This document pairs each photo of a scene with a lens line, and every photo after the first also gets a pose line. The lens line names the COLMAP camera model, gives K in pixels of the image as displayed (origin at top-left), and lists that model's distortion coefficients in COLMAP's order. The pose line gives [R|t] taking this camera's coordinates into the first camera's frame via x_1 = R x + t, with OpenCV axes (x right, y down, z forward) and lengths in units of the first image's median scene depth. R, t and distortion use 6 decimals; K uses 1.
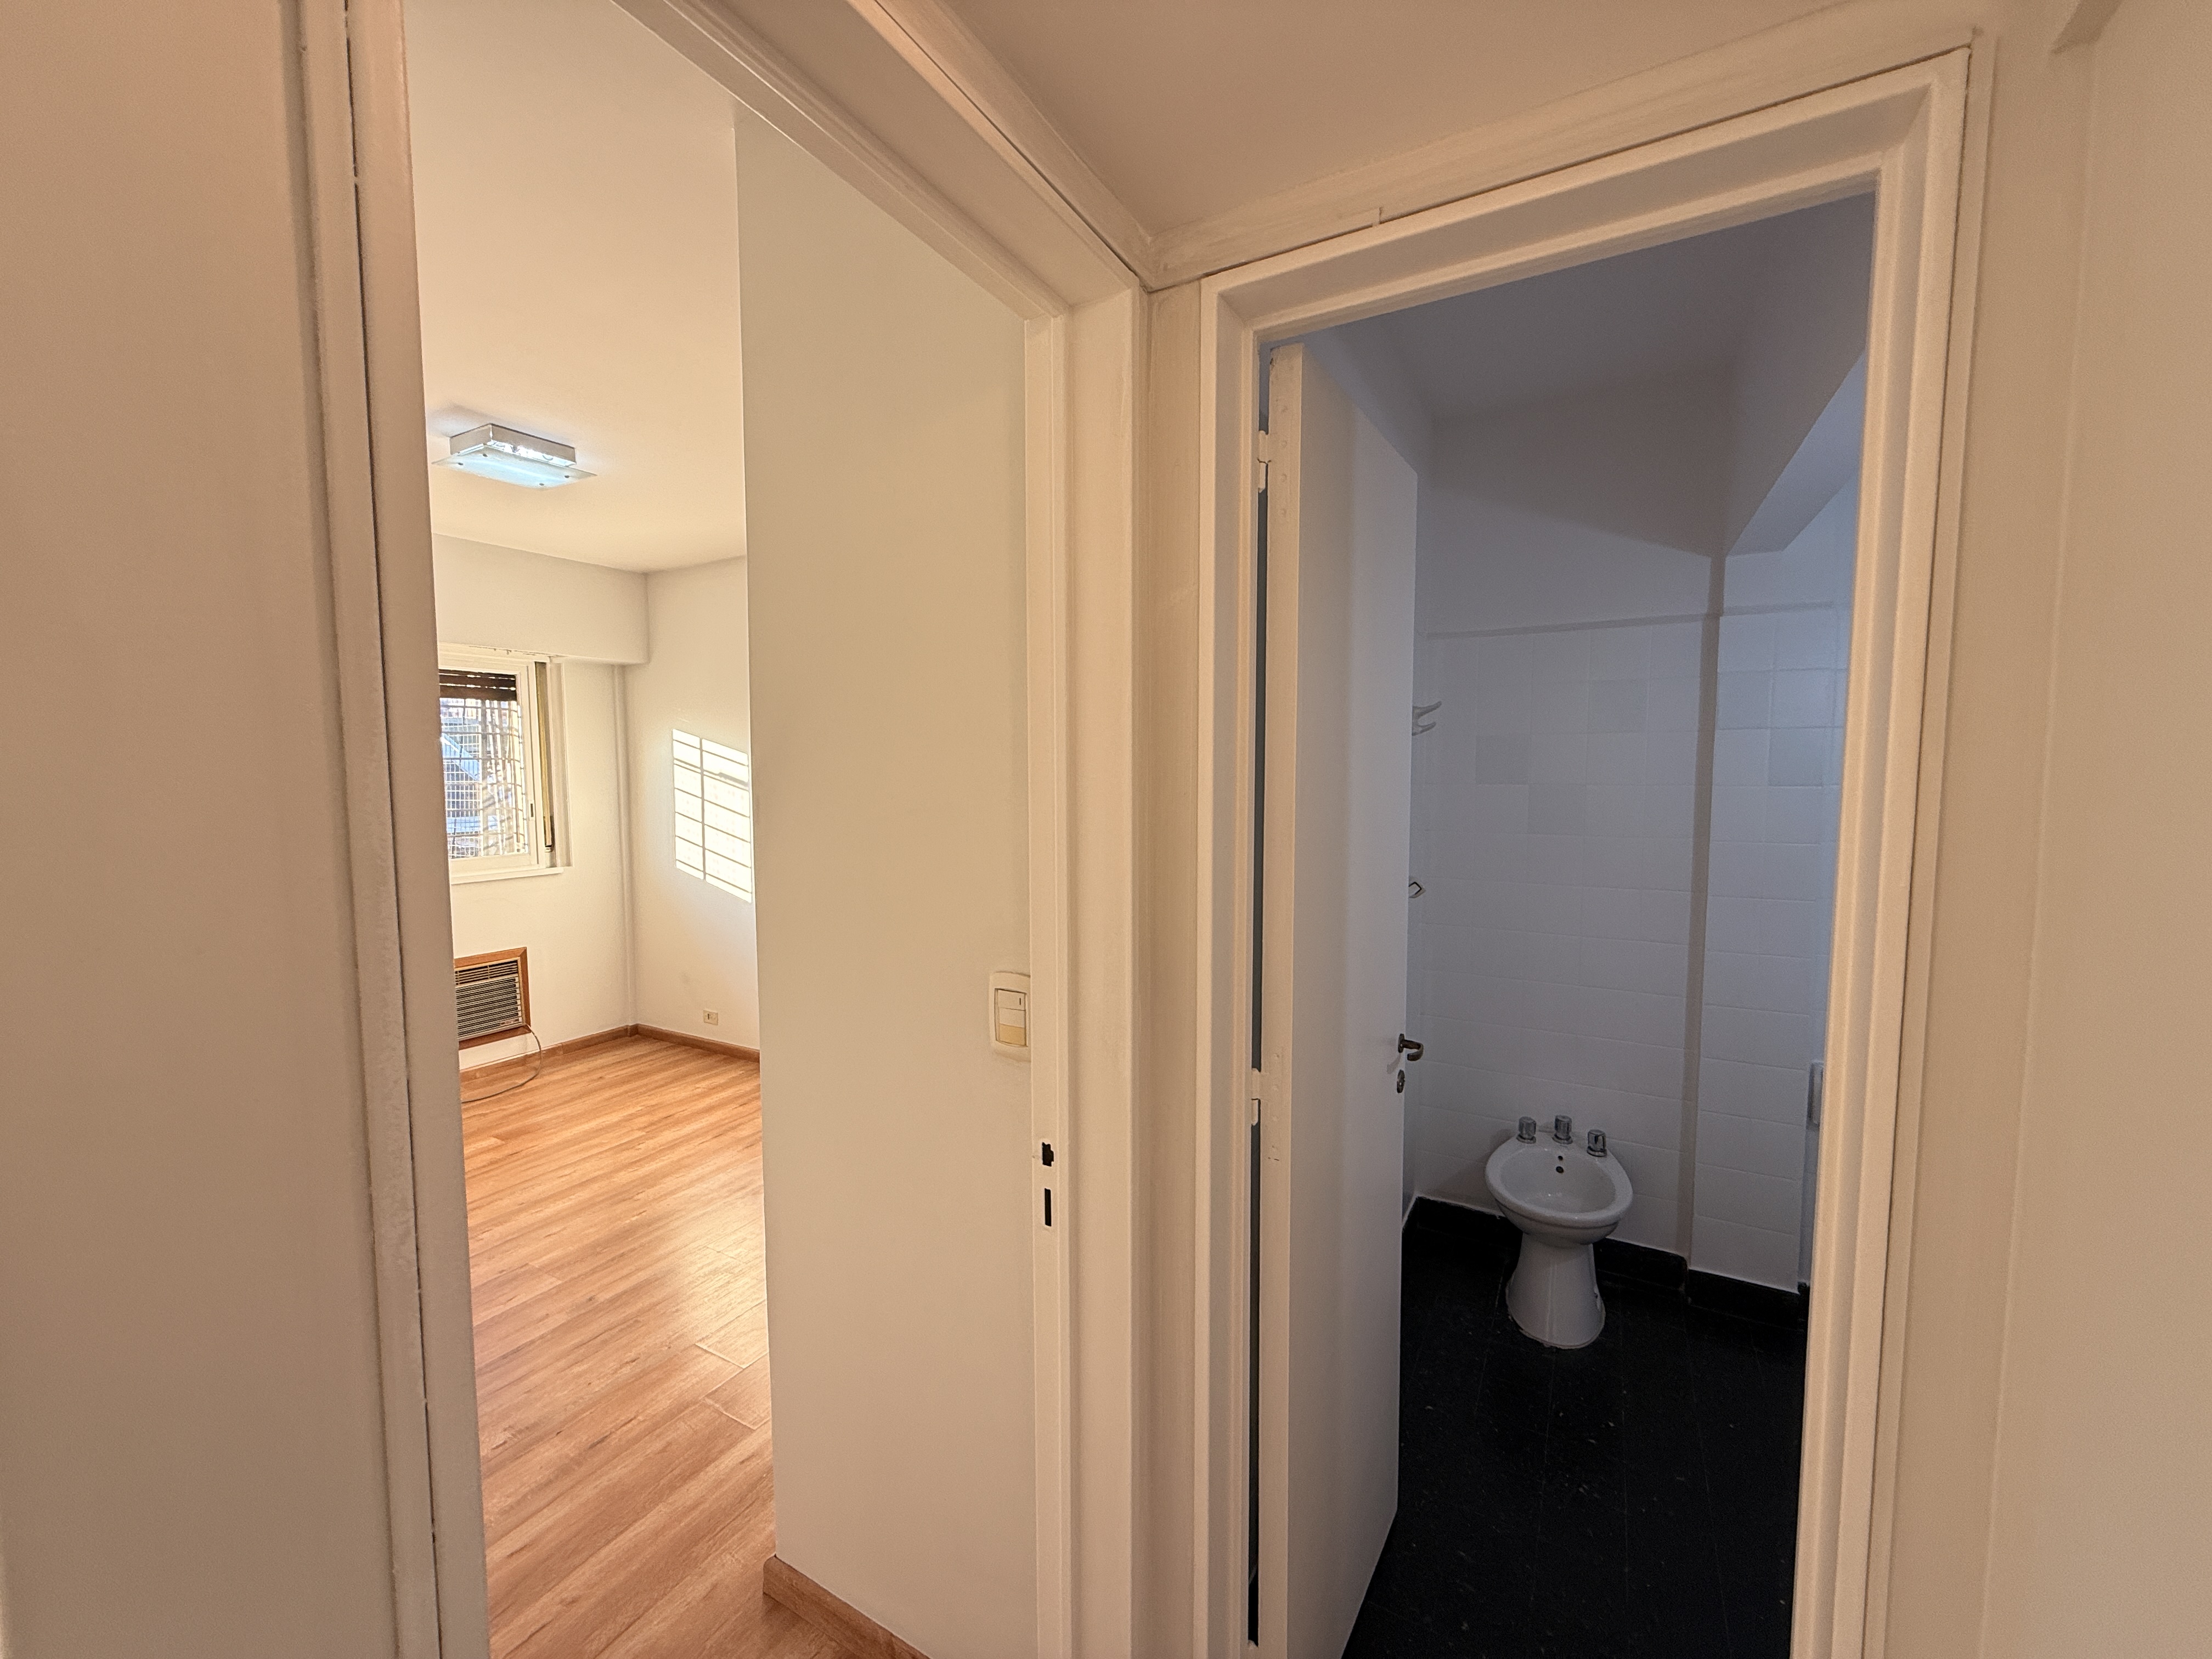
lens RADIAL K [[875.1, 0, 1098.5], [0, 875.1, 827.6], [0, 0, 1]] dist [-0.000946, 0.000259]
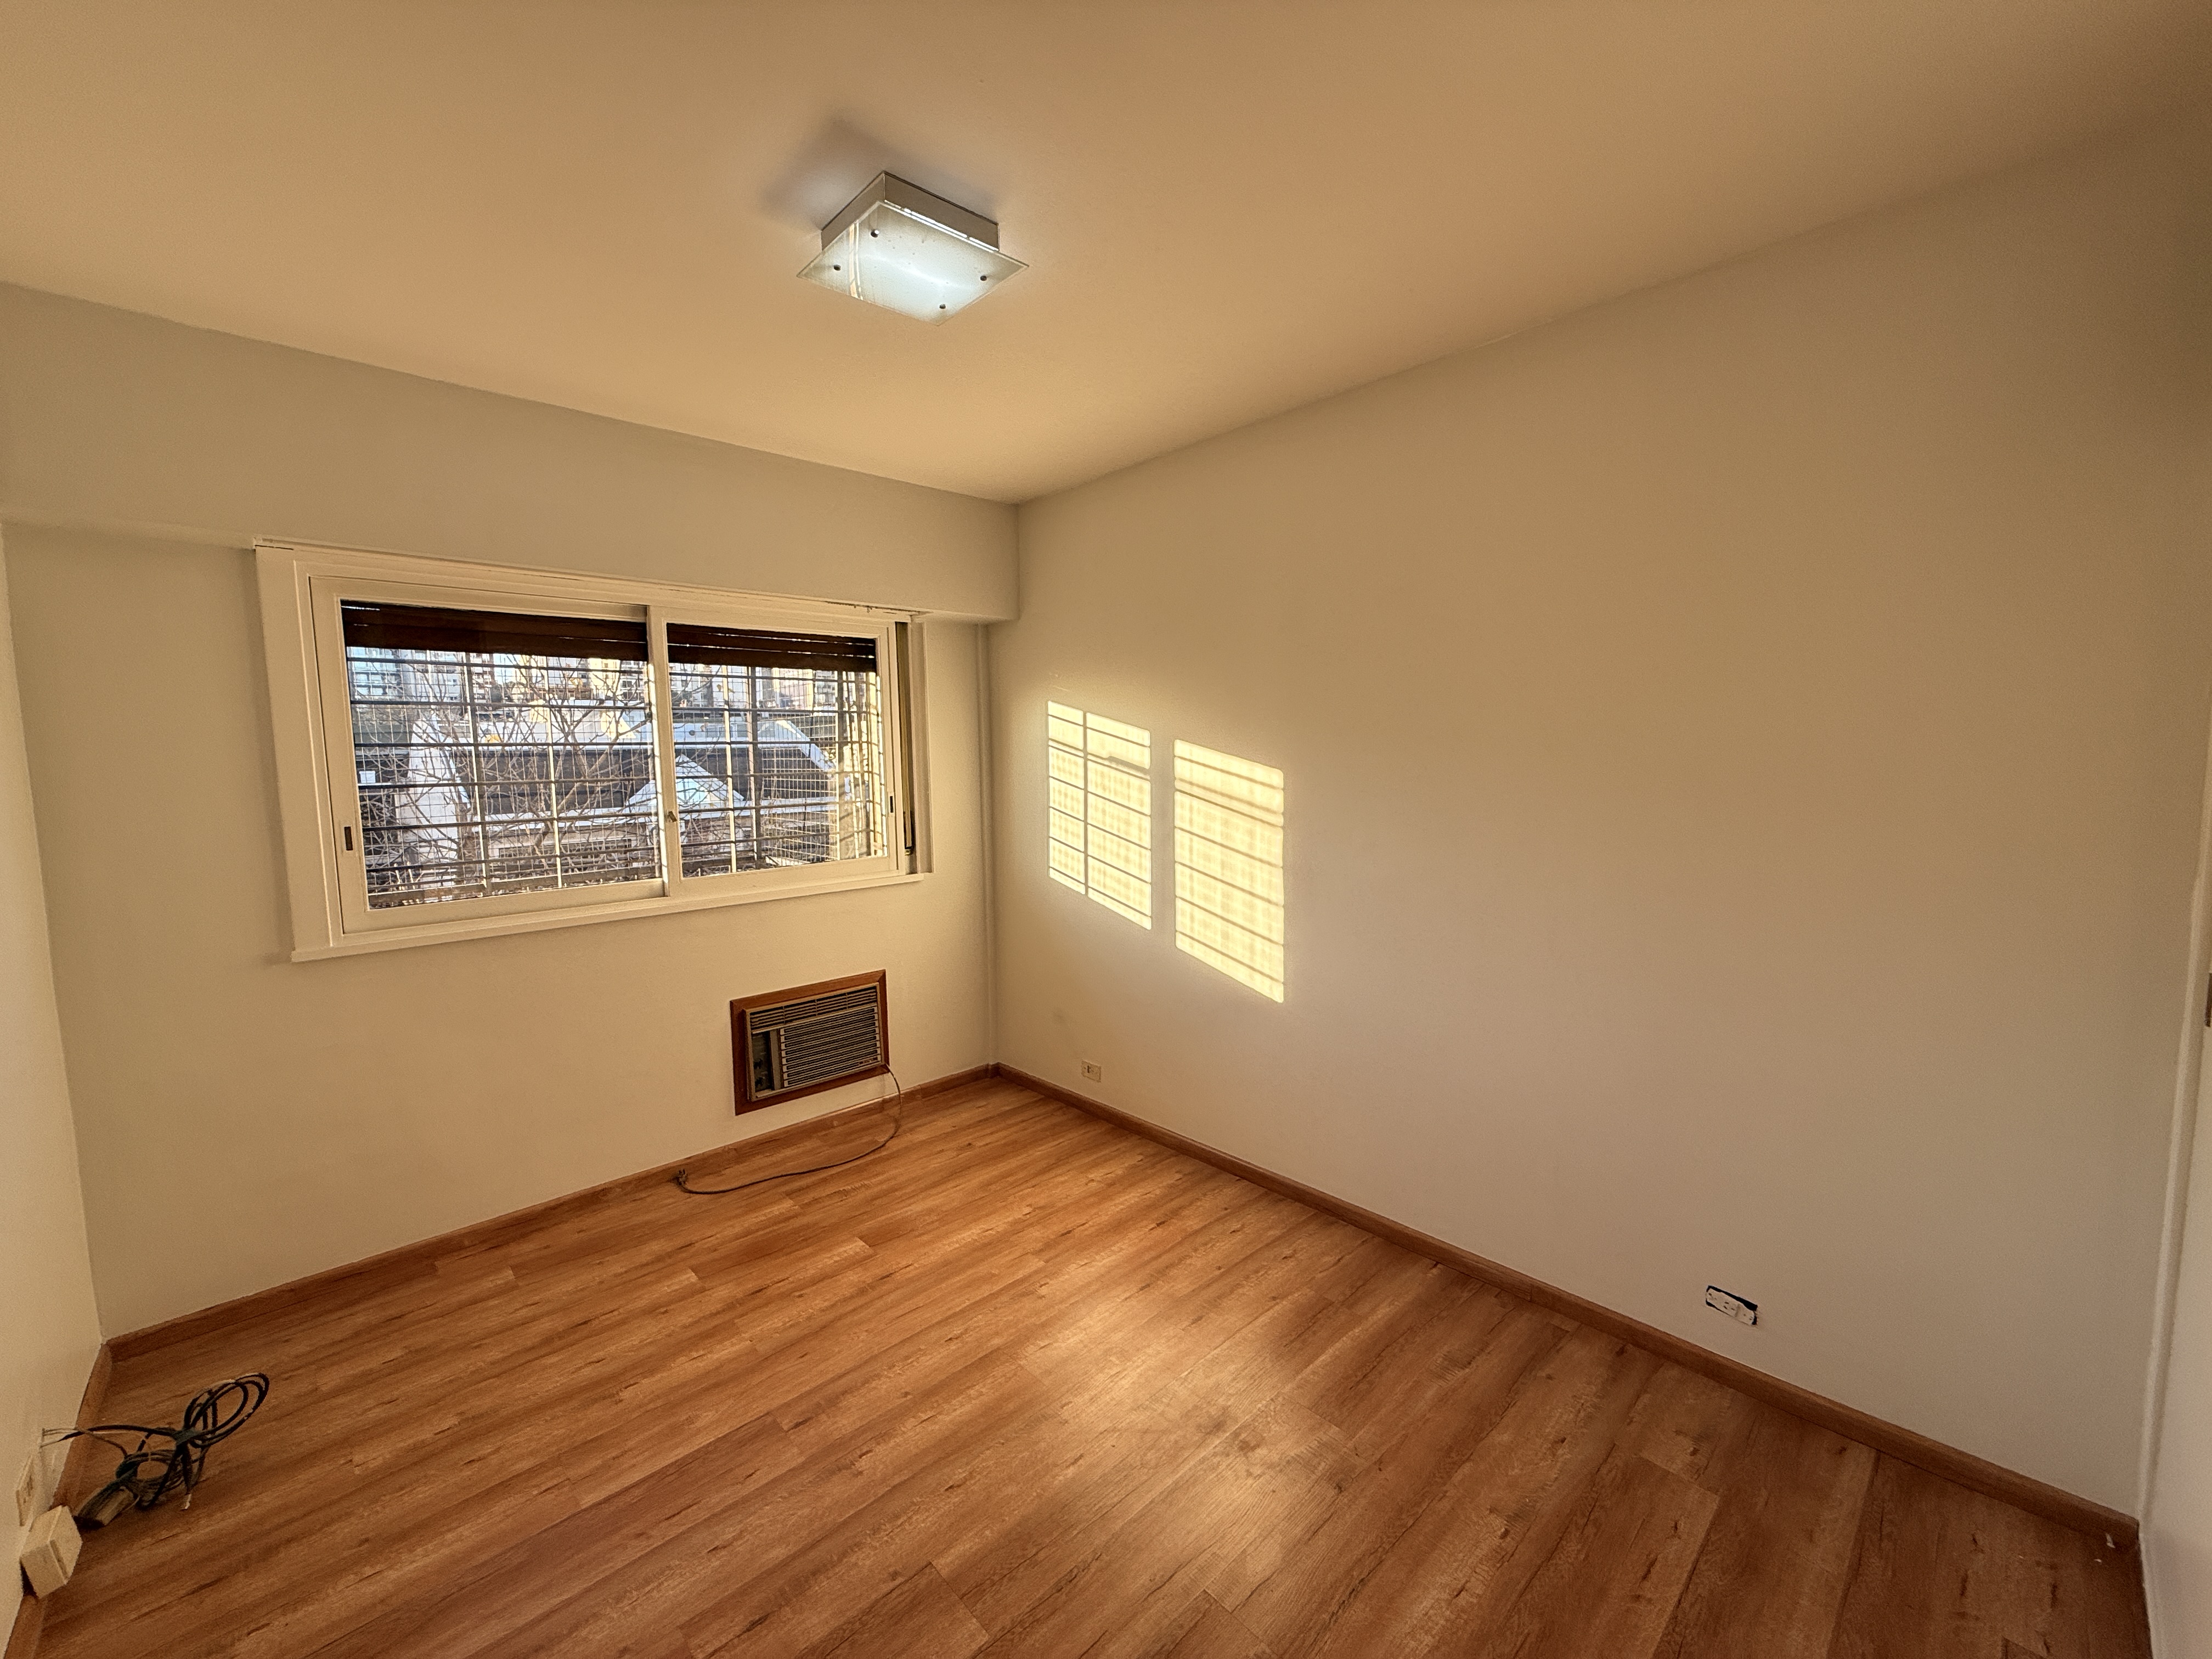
lens RADIAL K [[875.1, 0, 1098.5], [0, 875.1, 827.6], [0, 0, 1]] dist [-0.000946, 0.000259]
pose [[0.954643, 0.016091, -0.297319, -0.218106], [-0.009186, 0.999655, 0.024607, -0.019965], [0.297613, -0.020760, 0.954461, 0.274164]]
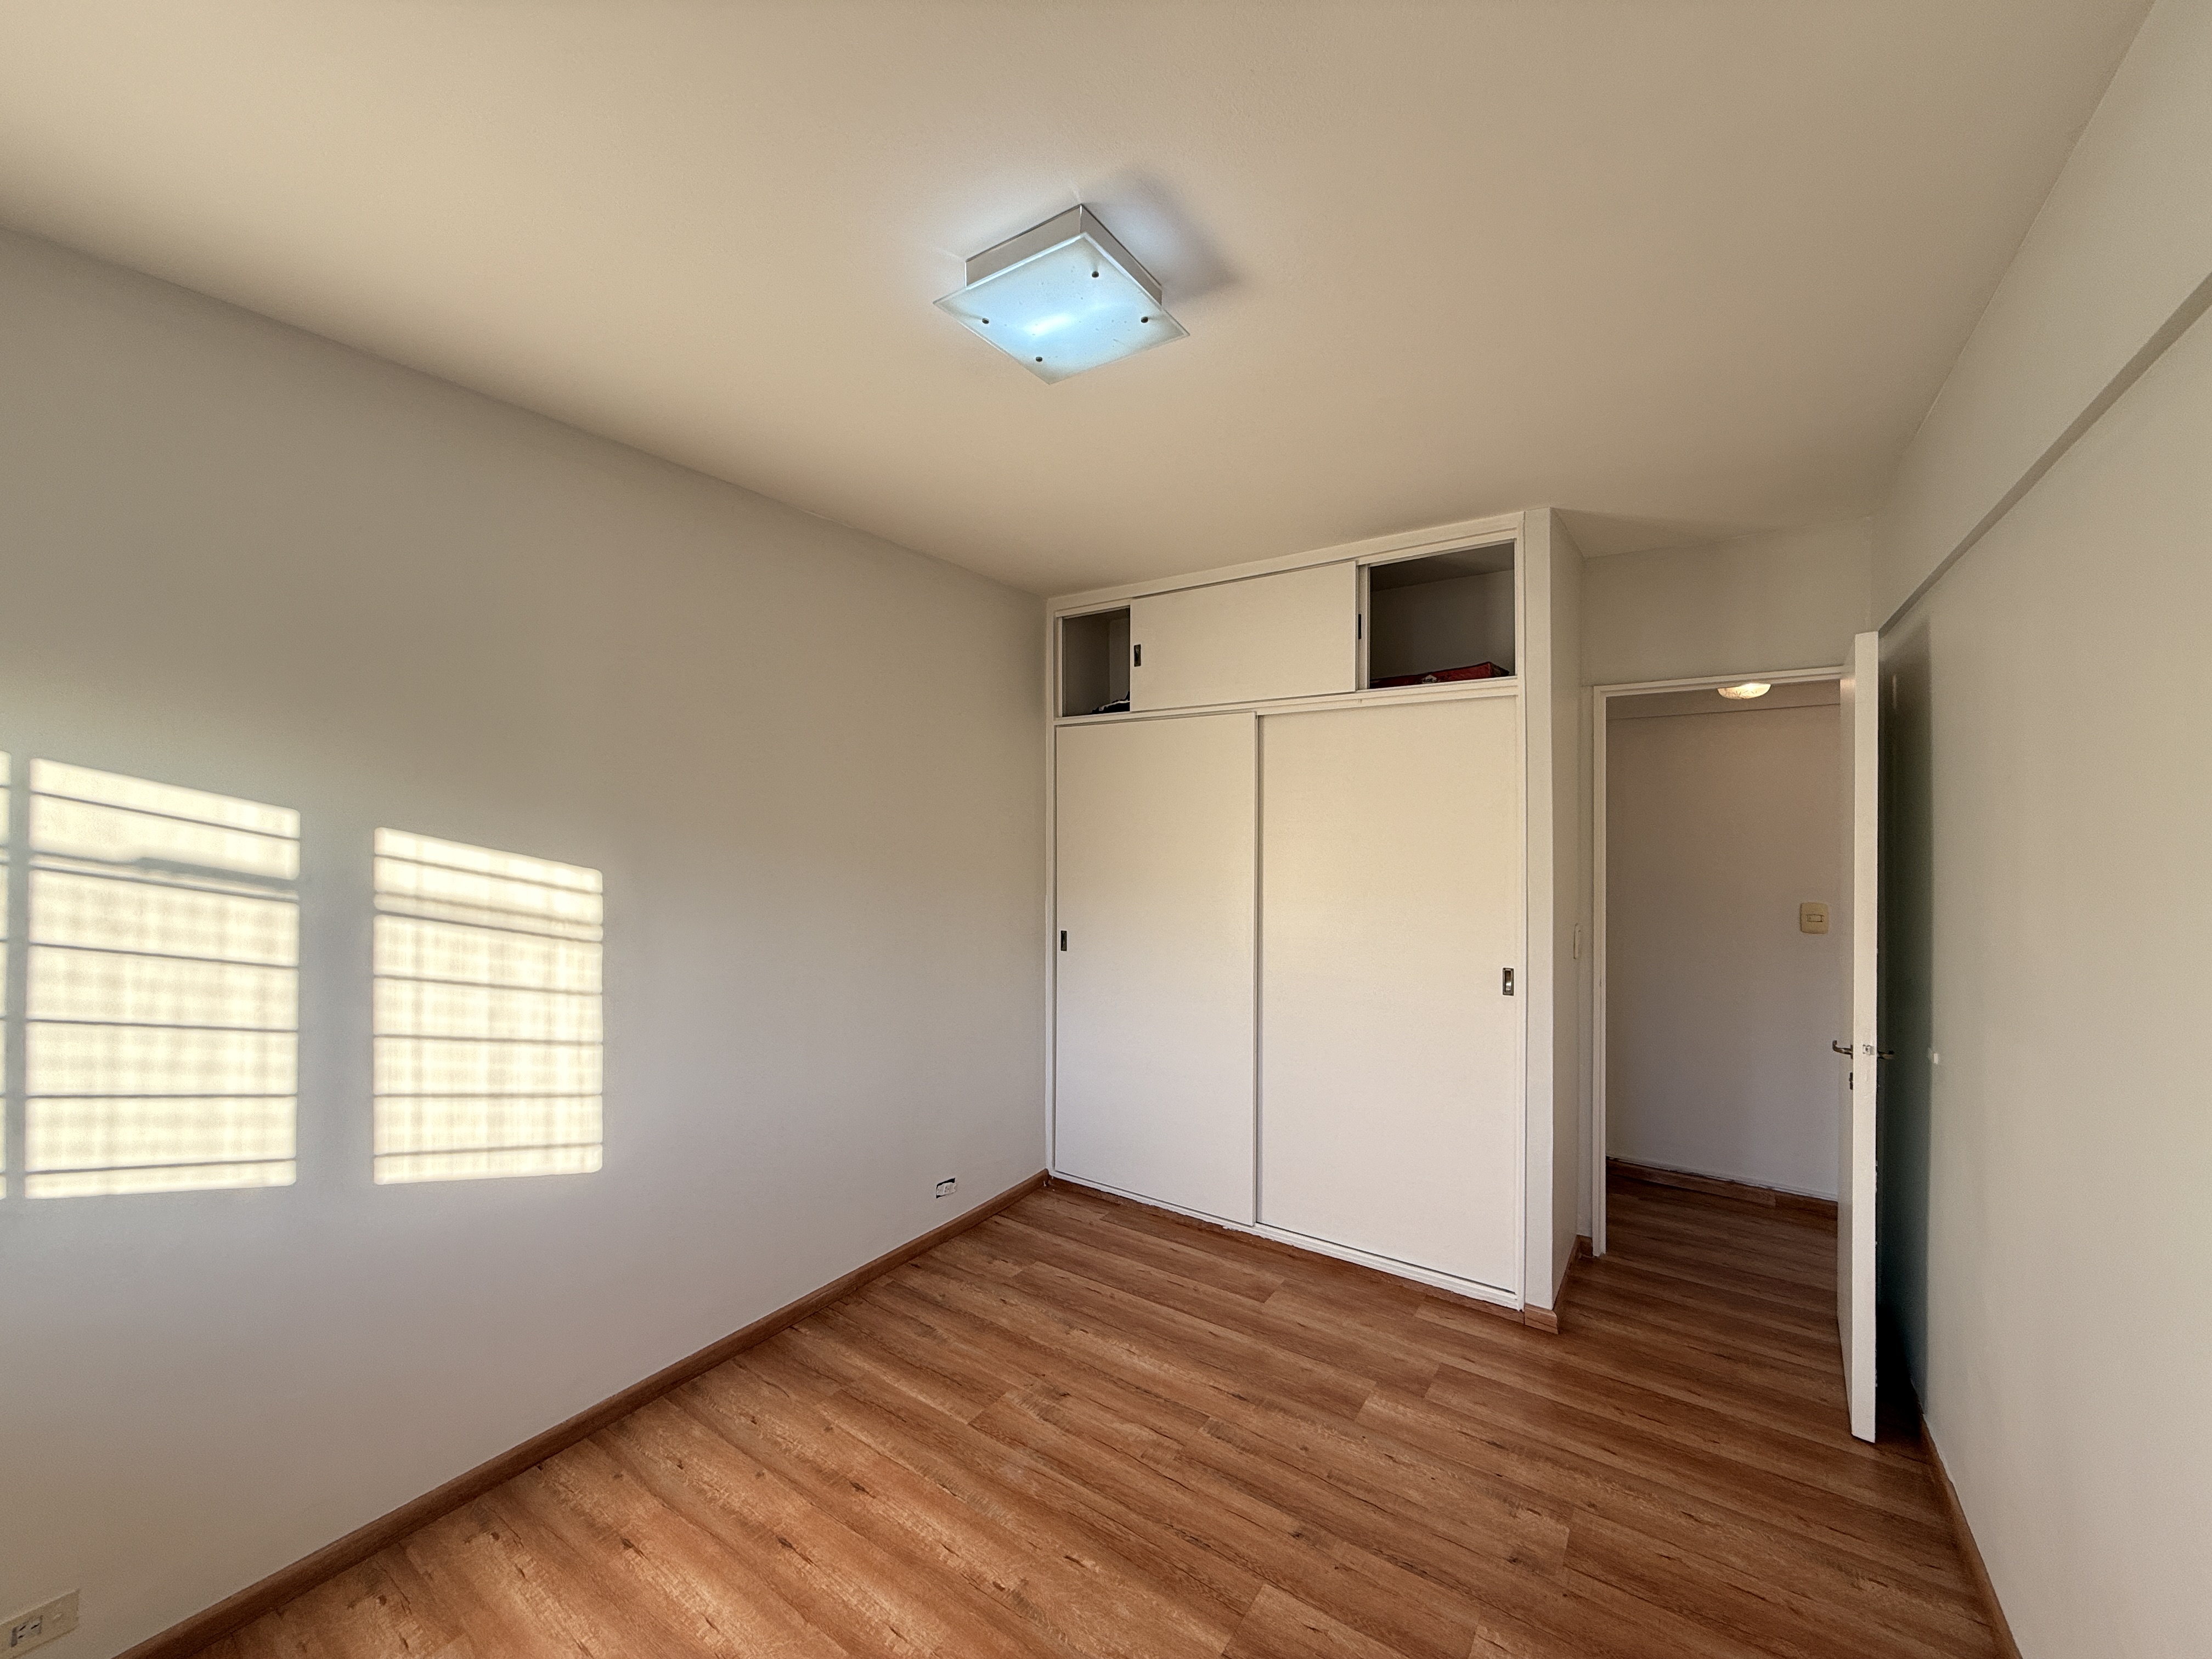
lens RADIAL K [[875.1, 0, 1098.5], [0, 875.1, 827.6], [0, 0, 1]] dist [-0.000946, 0.000259]
pose [[0.086626, 0.011082, 0.996179, -0.761329], [0.068120, 0.997532, -0.017021, -0.043706], [-0.993909, 0.069335, 0.085657, 0.592982]]
